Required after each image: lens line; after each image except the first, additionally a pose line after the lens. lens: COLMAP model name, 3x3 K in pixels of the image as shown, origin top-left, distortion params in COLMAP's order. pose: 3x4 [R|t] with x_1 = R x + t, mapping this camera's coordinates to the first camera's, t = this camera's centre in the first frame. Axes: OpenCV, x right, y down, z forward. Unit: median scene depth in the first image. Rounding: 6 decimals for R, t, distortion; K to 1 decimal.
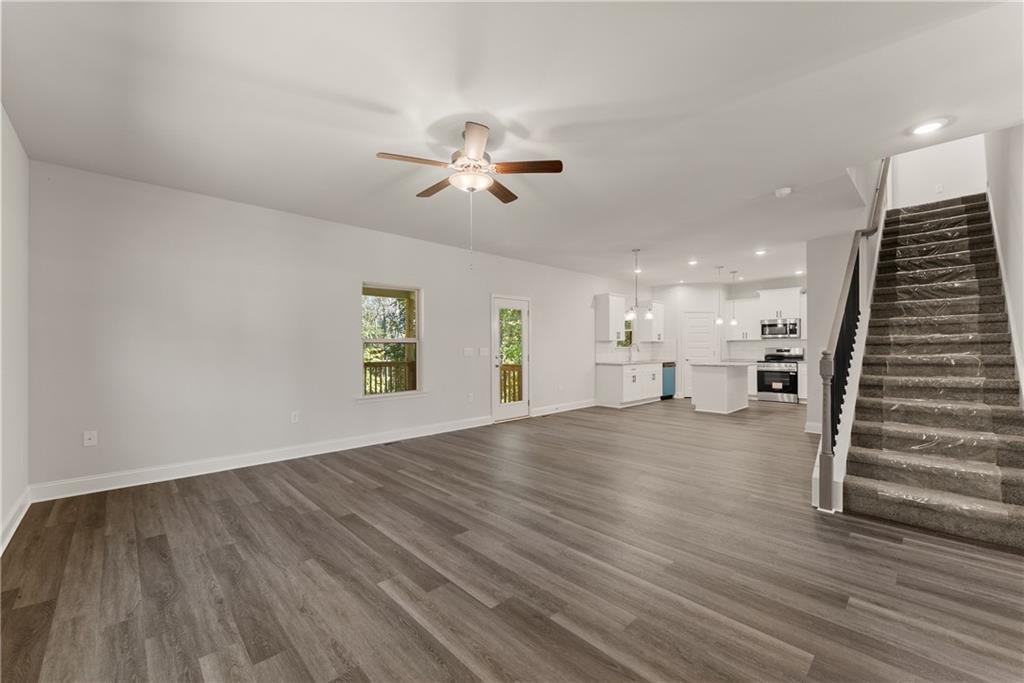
lens RADIAL K [[412.1, 0, 508.8], [0, 412.1, 344.6], [0, 0, 1]] dist [-0.000241, 0.000053]
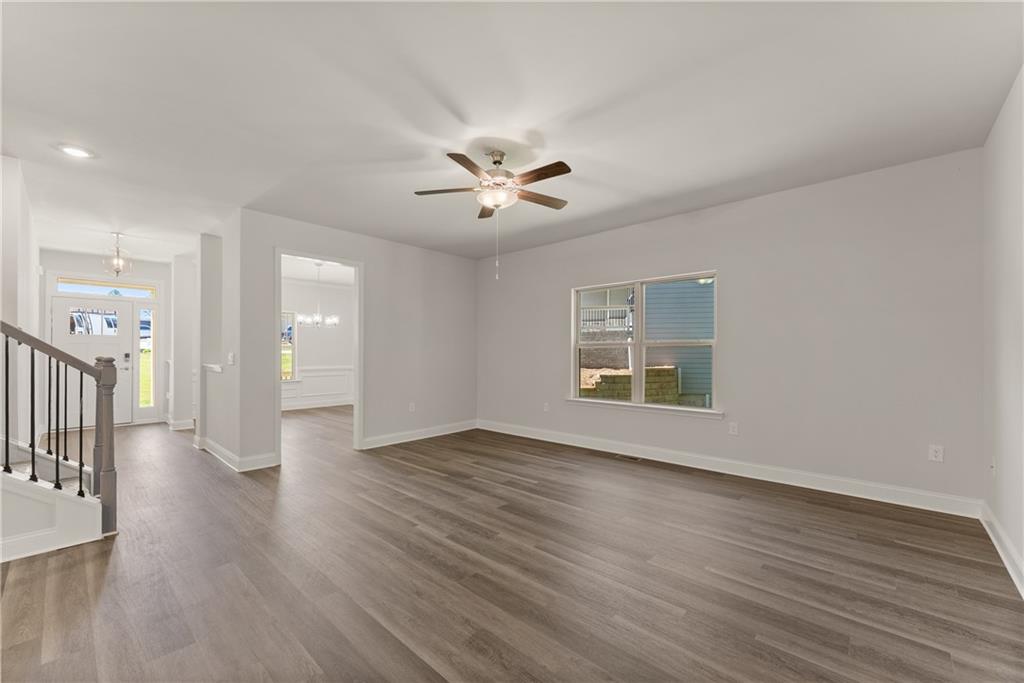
lens RADIAL K [[412.1, 0, 508.8], [0, 412.1, 344.6], [0, 0, 1]] dist [-0.000241, 0.000053]
pose [[-0.997964, 0.002109, -0.063747, -0.052457], [0.003523, 0.999750, -0.022088, 0.010554], [0.063684, -0.022267, -0.997722, 2.036719]]
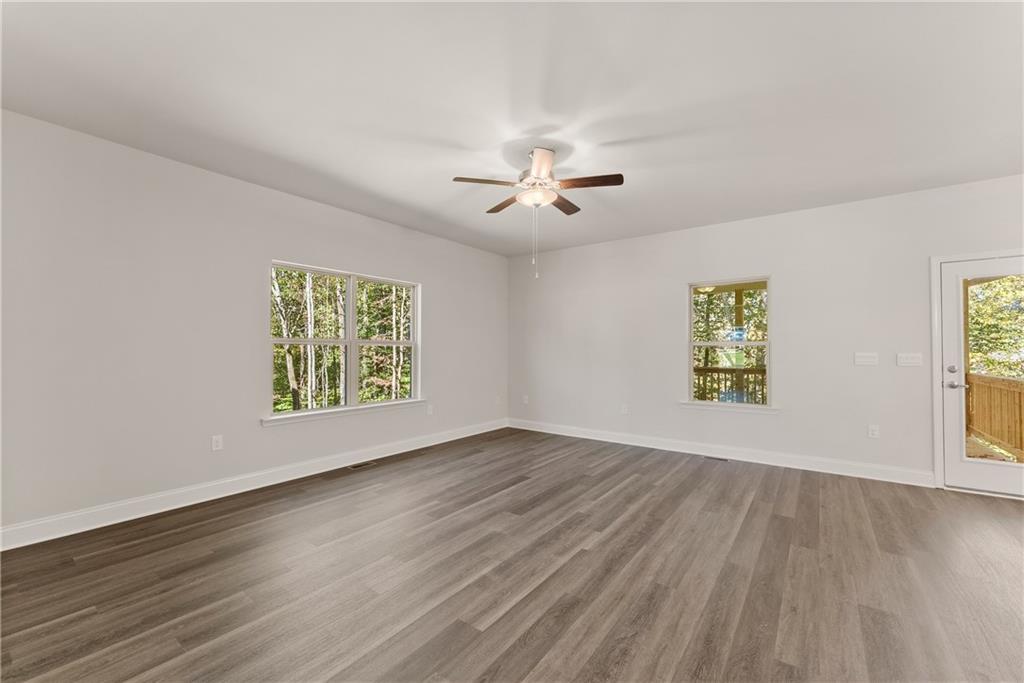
lens RADIAL K [[412.1, 0, 508.8], [0, 412.1, 344.6], [0, 0, 1]] dist [-0.000241, 0.000053]
pose [[0.162703, -0.010807, -0.986616, 0.936340], [0.004288, 0.999938, -0.010245, -0.001208], [0.986666, -0.002564, 0.162739, 0.735885]]
